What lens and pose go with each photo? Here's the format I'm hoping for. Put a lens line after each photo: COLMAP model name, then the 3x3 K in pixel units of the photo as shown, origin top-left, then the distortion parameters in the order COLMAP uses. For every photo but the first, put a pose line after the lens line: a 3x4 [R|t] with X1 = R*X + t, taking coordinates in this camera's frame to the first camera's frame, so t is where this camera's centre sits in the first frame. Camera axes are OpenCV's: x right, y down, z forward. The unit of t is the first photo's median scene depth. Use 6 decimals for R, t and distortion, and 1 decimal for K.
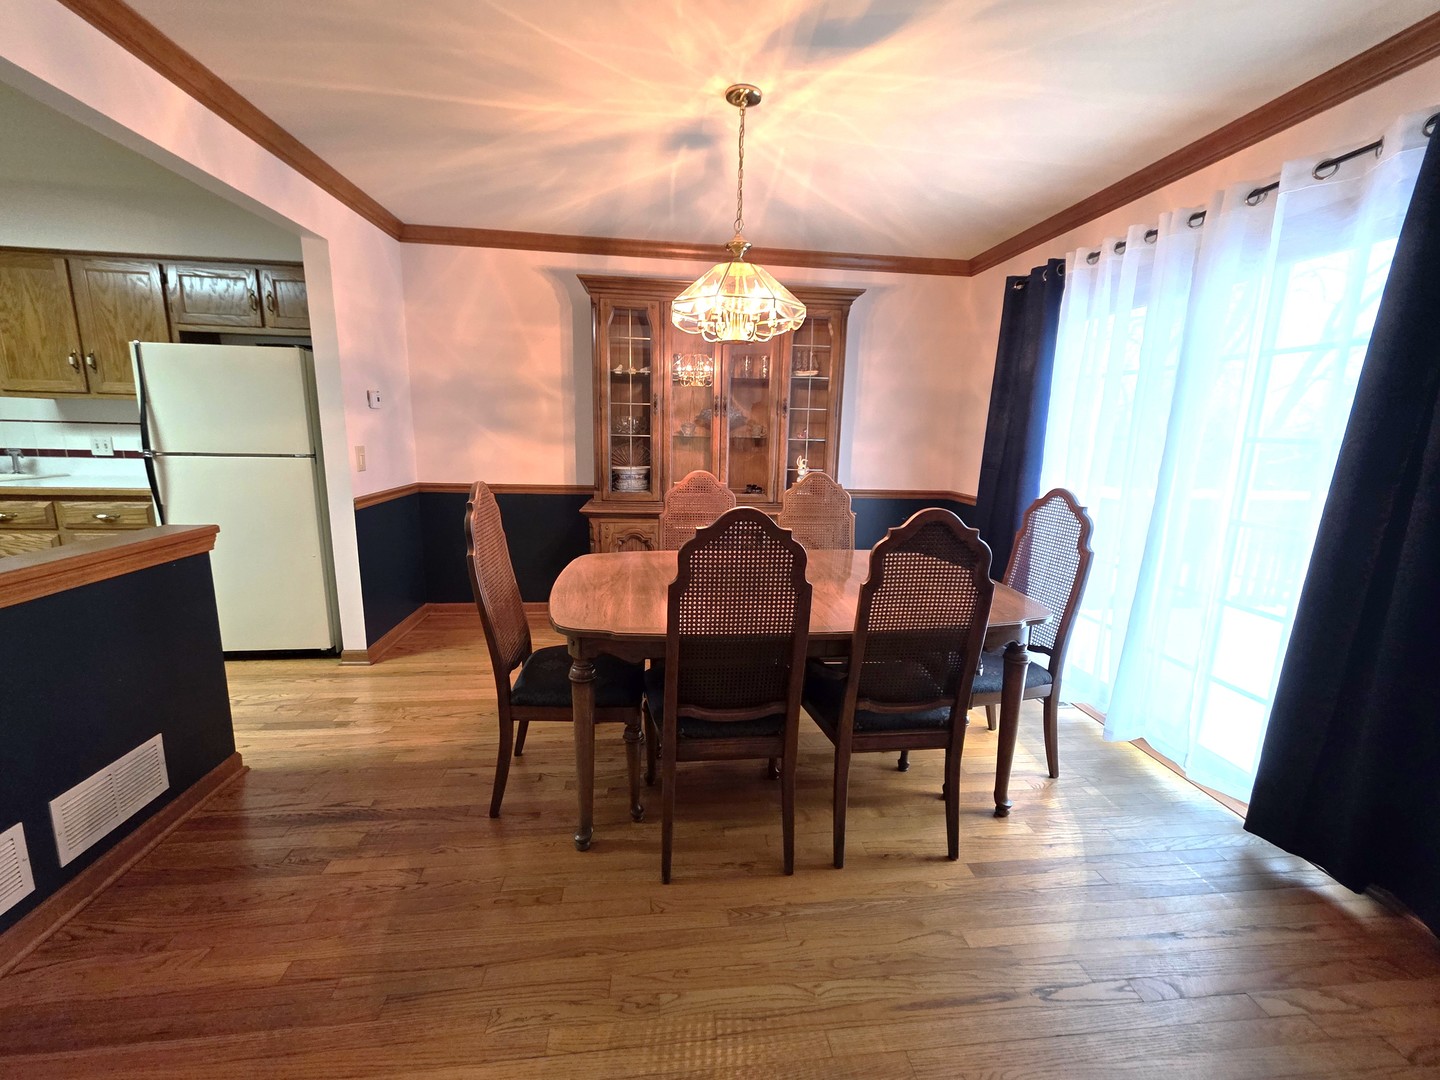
lens RADIAL K [[576.0, 0, 725.0], [0, 576.0, 534.9], [0, 0, 1]] dist [0.003471, -0.000323]
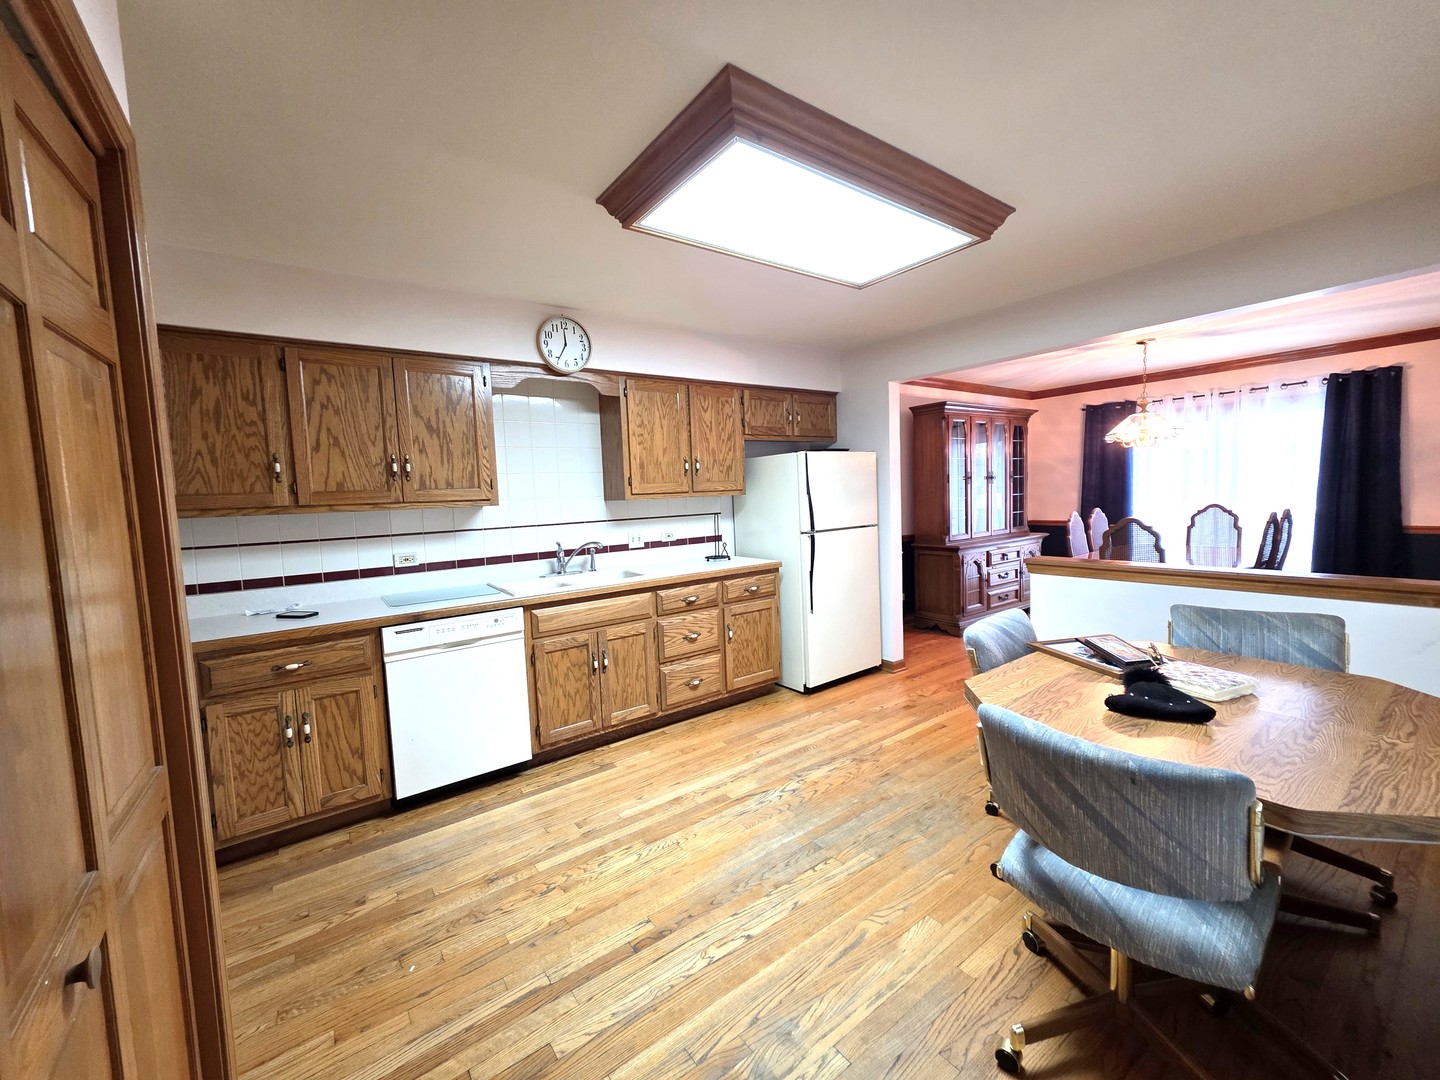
lens RADIAL K [[576.0, 0, 721.4], [0, 576.0, 539.7], [0, 0, 1]] dist [0.003471, -0.000323]
pose [[0.868112, -0.101608, 0.485857, -1.658090], [0.149547, 0.986882, -0.060816, -0.068106], [-0.473305, 0.125454, 0.871920, -0.054215]]
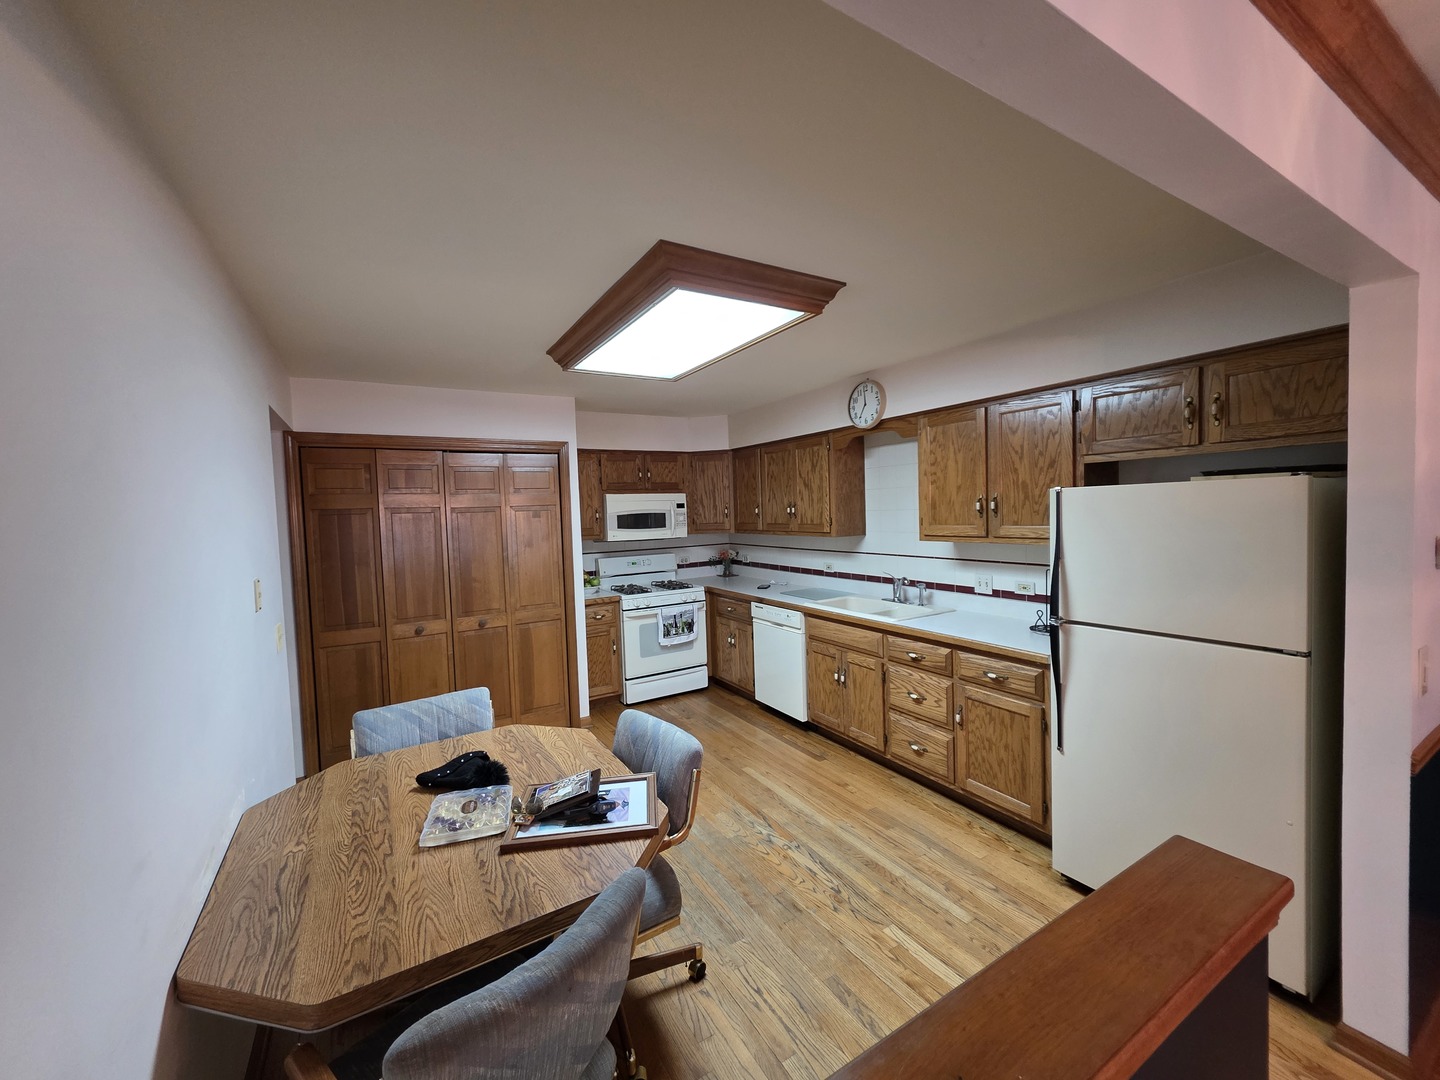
lens RADIAL K [[576.0, 0, 716.9], [0, 576.0, 539.6], [0, 0, 1]] dist [0.003471, -0.000323]
pose [[0.402056, 0.008432, -0.915576, -0.403536], [-0.120840, 0.991699, -0.043932, -0.146609], [0.907606, 0.128301, 0.399737, 0.205040]]
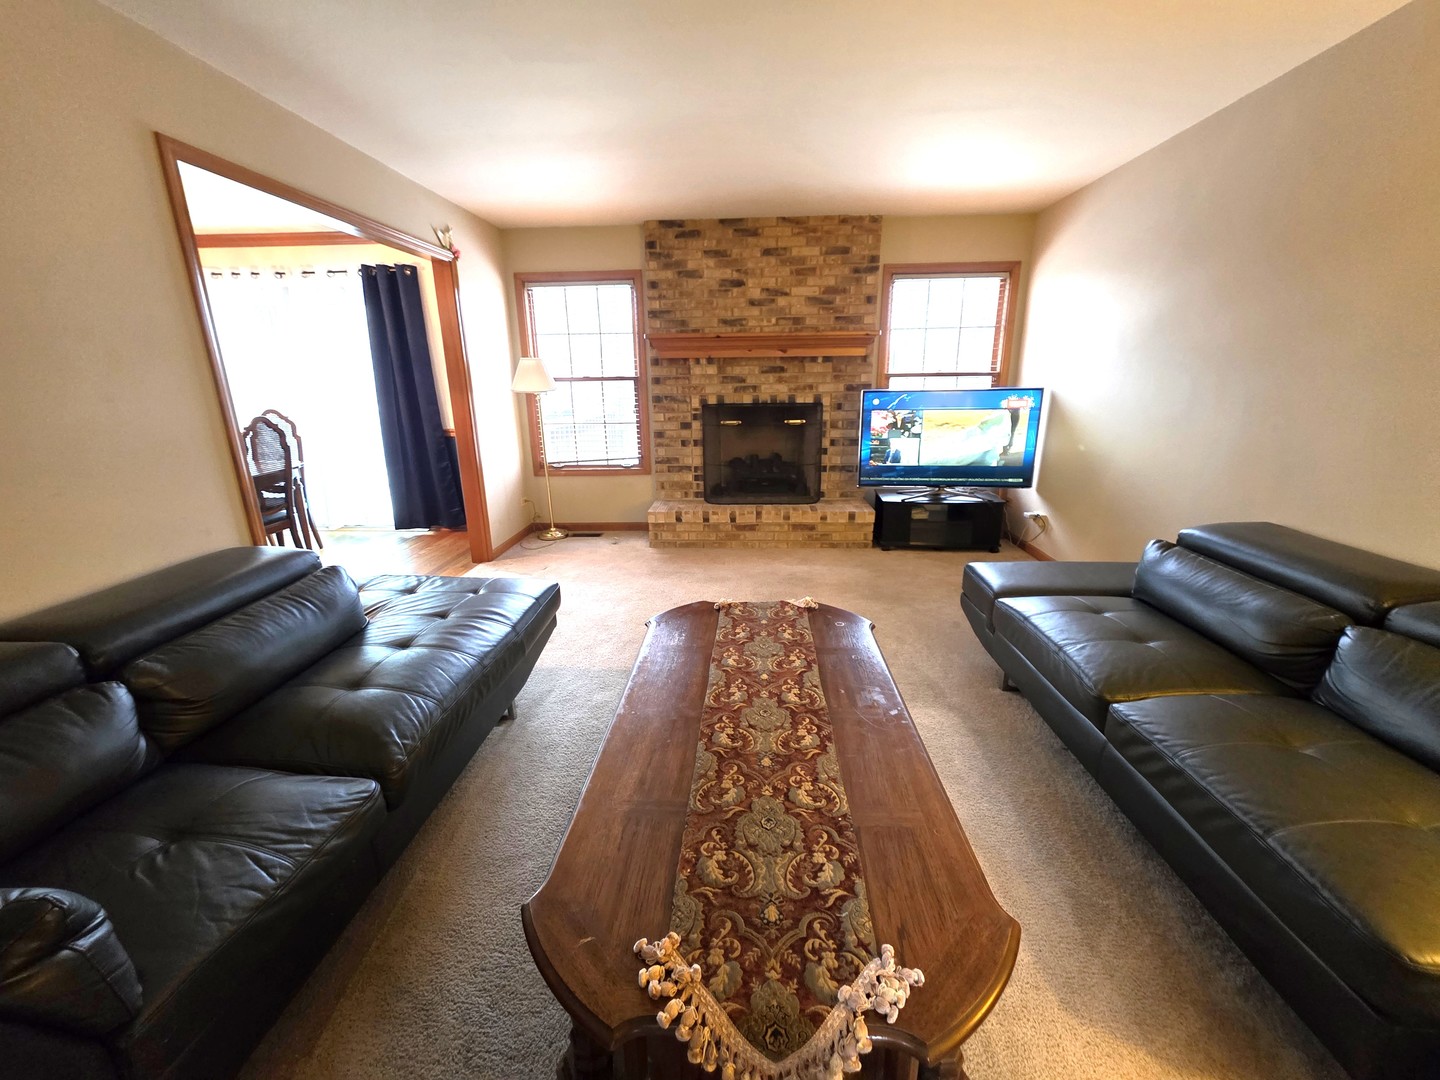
lens RADIAL K [[576.0, 0, 725.9], [0, 576.0, 539.6], [0, 0, 1]] dist [0.003471, -0.000323]
pose [[0.163739, -0.296840, 0.940785, -0.833548], [0.190726, 0.945188, 0.265034, 0.083983], [-0.967891, 0.136036, 0.211380, -0.627477]]
